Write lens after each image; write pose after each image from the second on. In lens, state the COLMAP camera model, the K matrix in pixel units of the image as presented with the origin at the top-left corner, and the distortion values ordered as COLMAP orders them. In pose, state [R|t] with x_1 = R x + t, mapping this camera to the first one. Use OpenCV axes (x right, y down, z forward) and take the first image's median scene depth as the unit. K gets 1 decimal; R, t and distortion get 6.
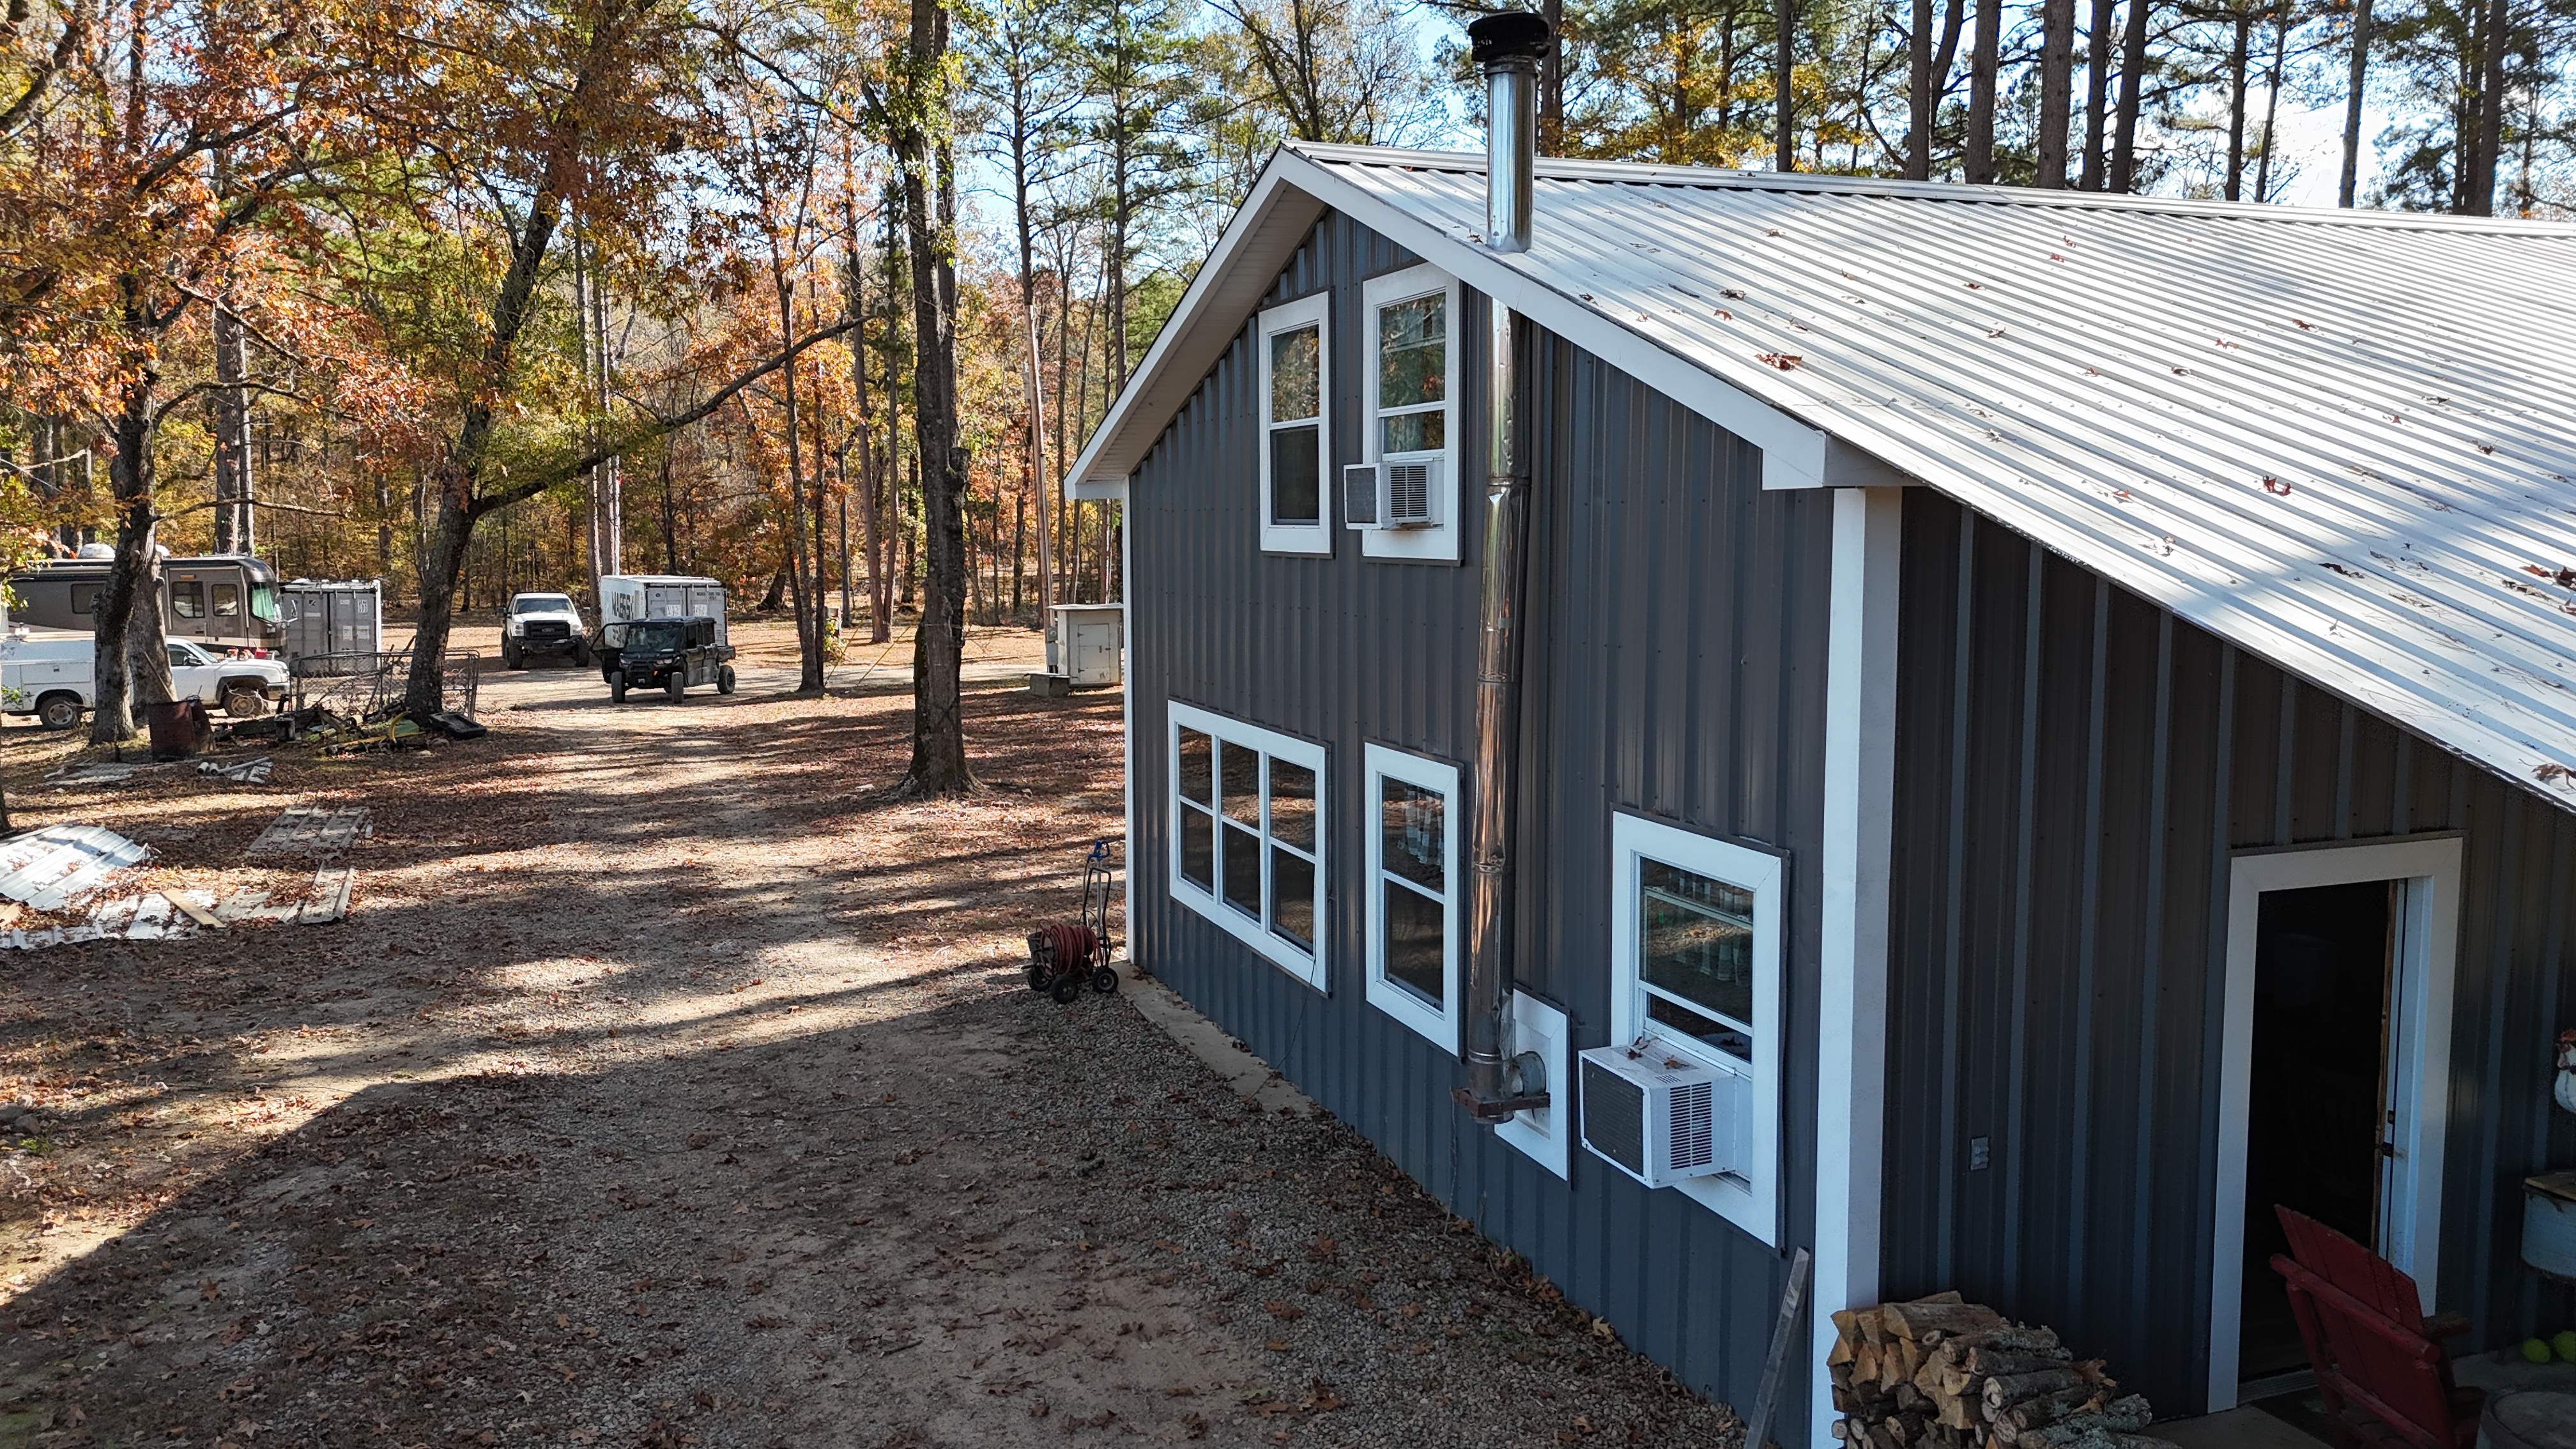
lens RADIAL K [[1879.5, 0, 1298.6], [0, 1879.5, 726.5], [0, 0, 1]] dist [0.100075, -0.105053]
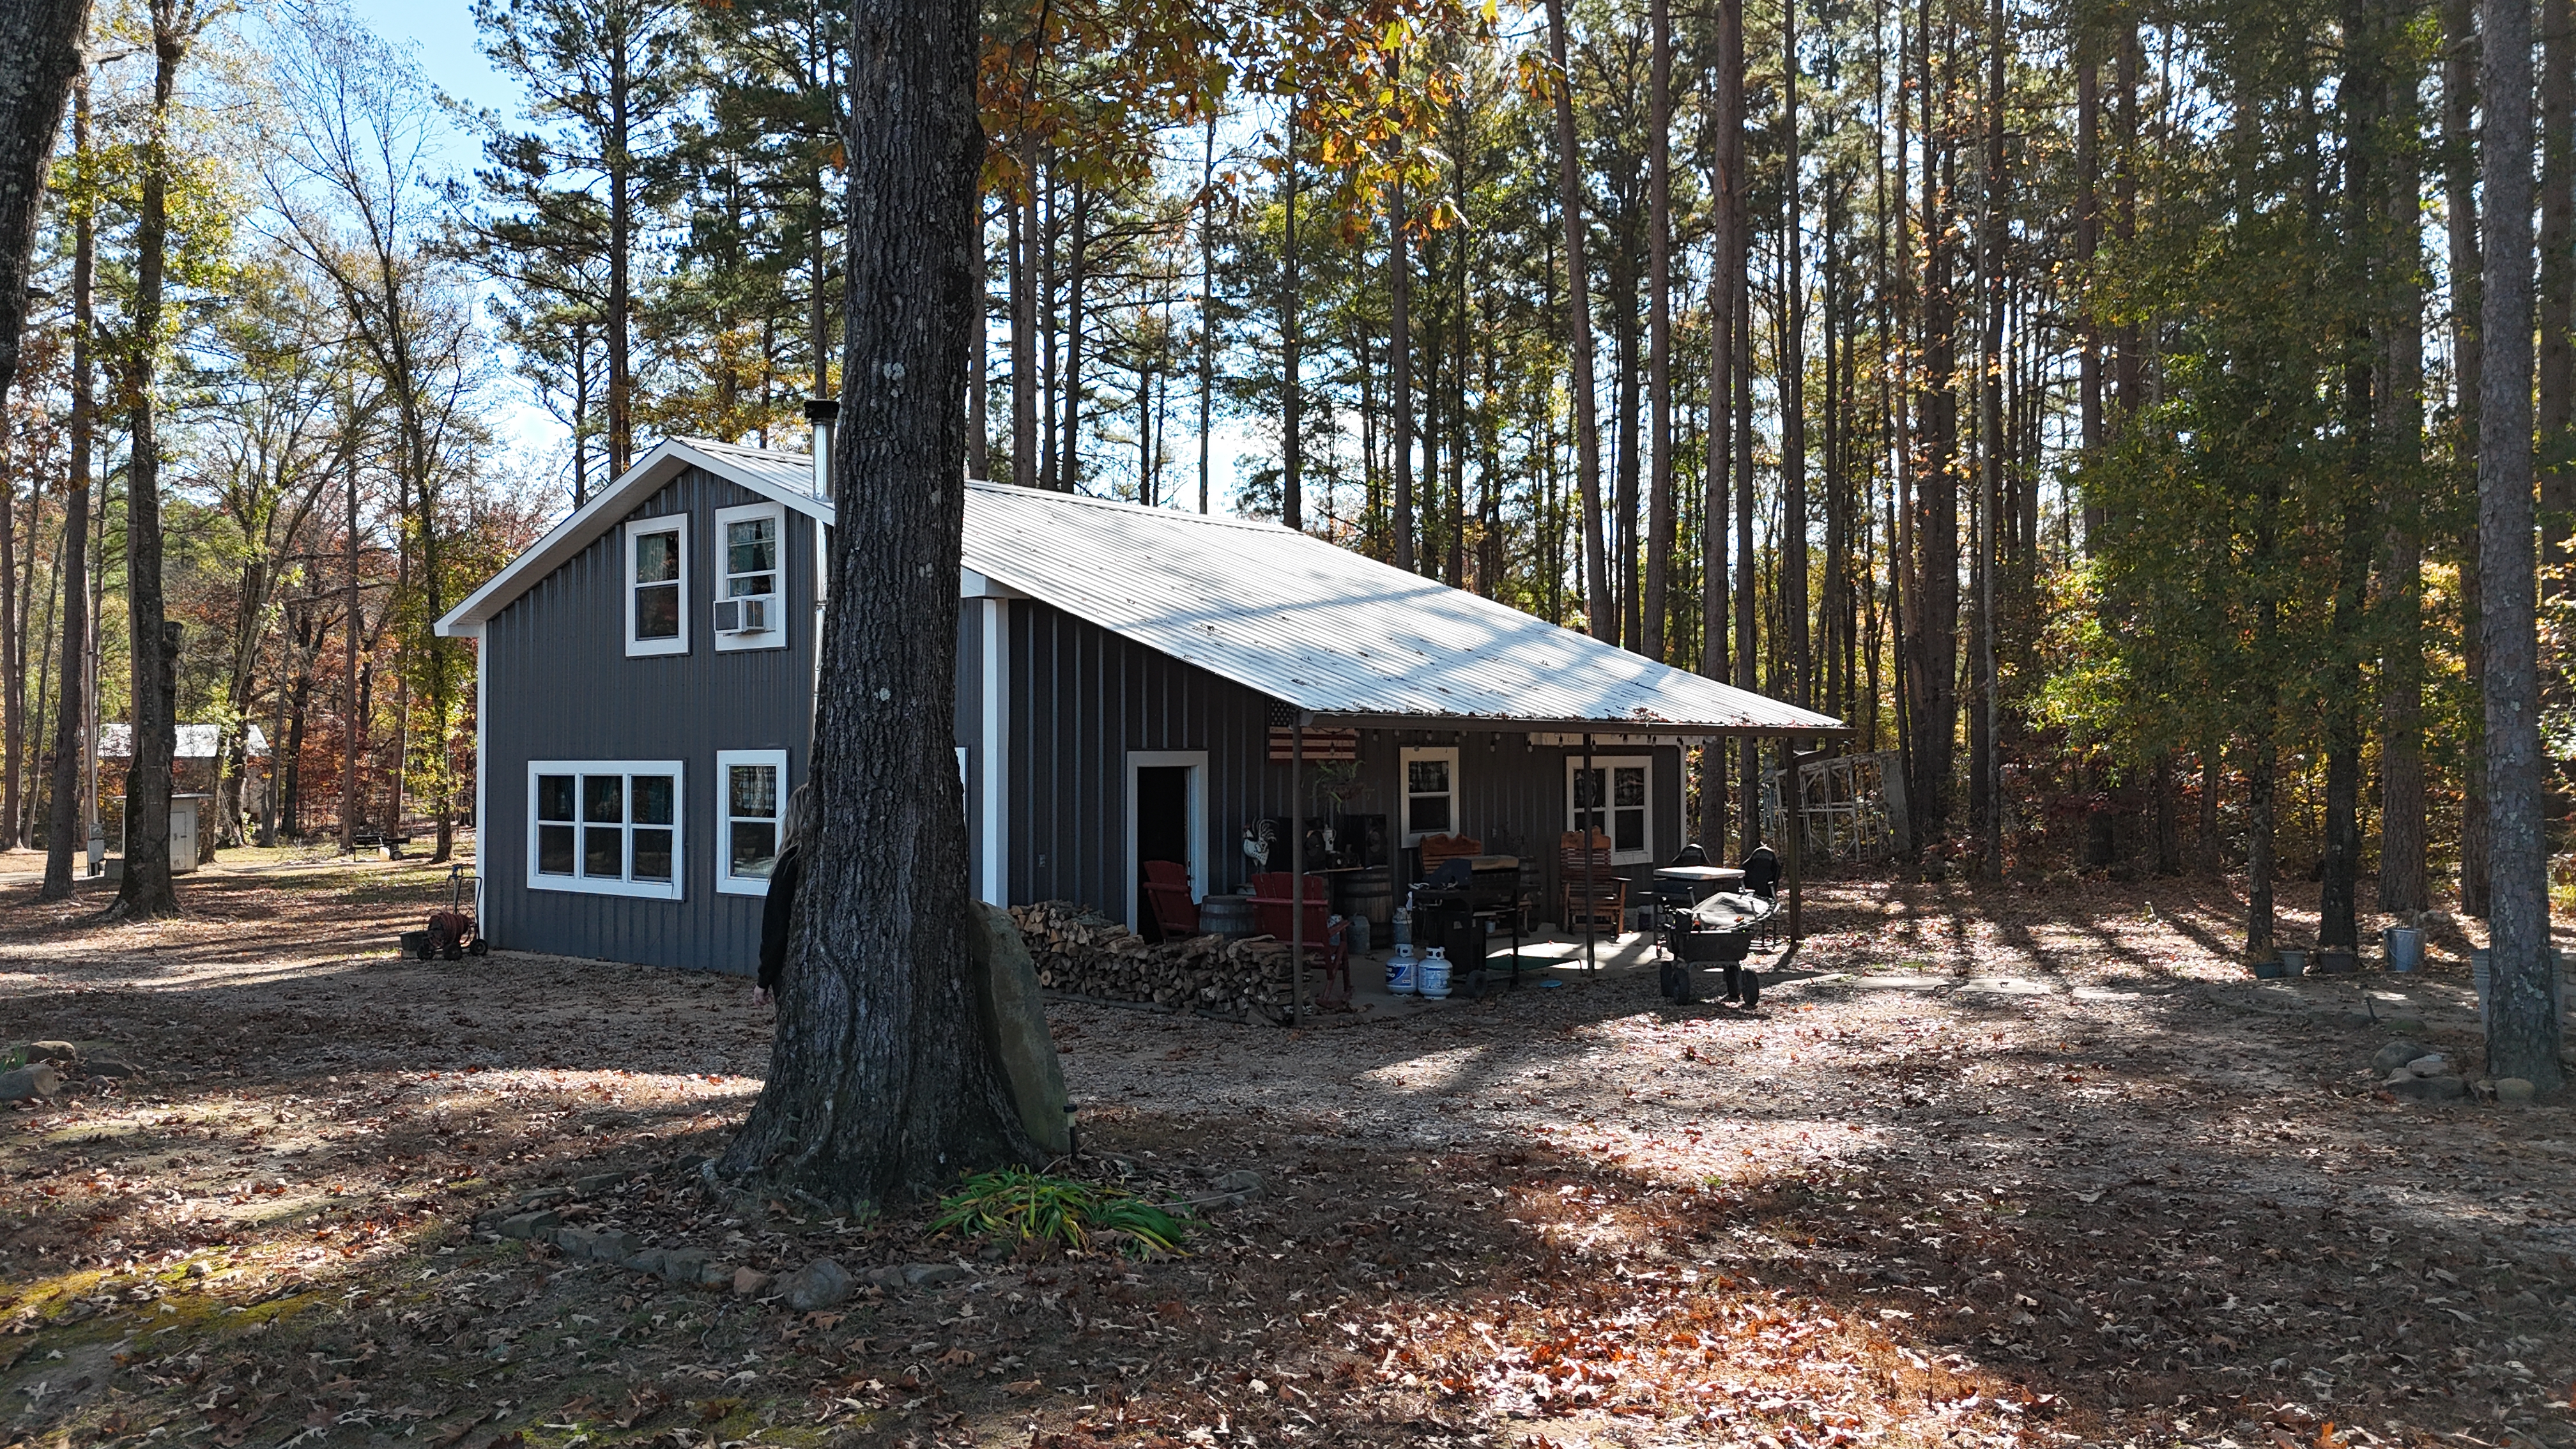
lens RADIAL K [[1879.5, 0, 1298.6], [0, 1879.5, 726.5], [0, 0, 1]] dist [0.100075, -0.105053]
pose [[0.868594, 0.006606, 0.495480, -0.364288], [0.058097, 0.991657, -0.115069, 0.216365], [-0.492106, 0.128734, 0.860964, -0.834408]]
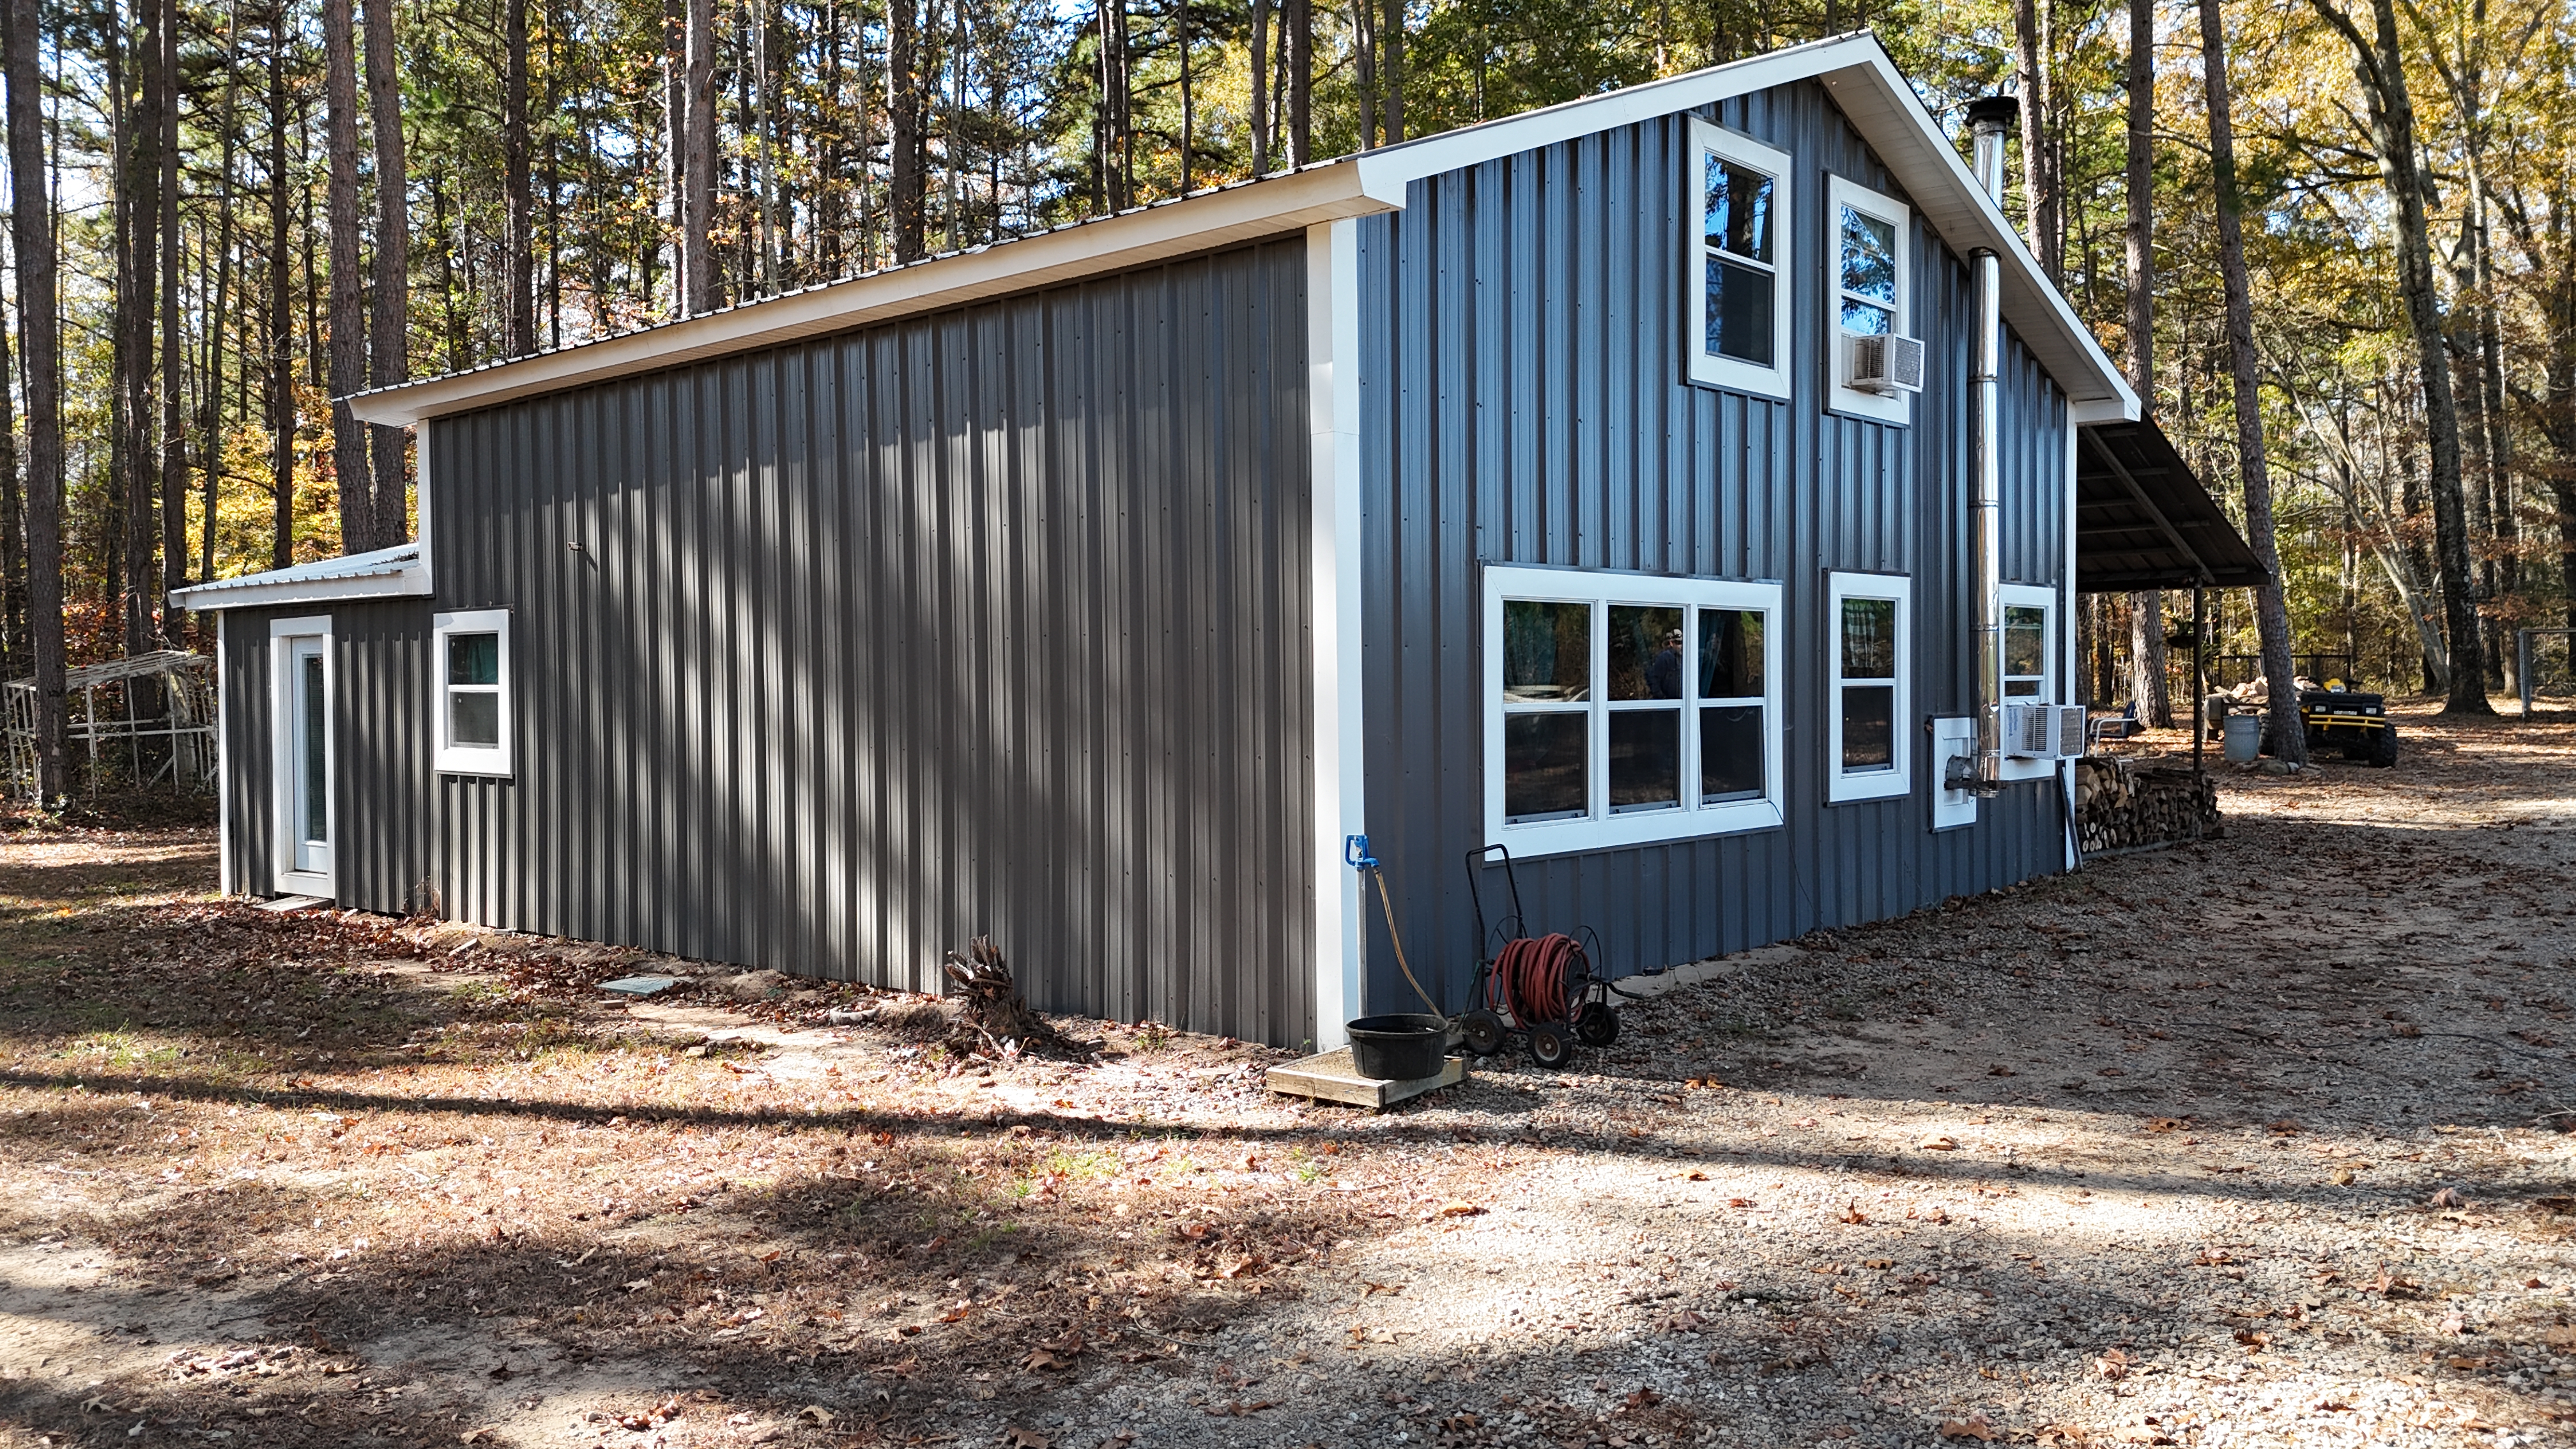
lens RADIAL K [[1879.5, 0, 1298.6], [0, 1879.5, 726.5], [0, 0, 1]] dist [0.100075, -0.105053]
pose [[-0.445912, -0.005143, 0.895062, -0.784689], [0.117729, 0.990959, 0.064345, -0.009475], [-0.887301, 0.134067, -0.441275, 1.666418]]
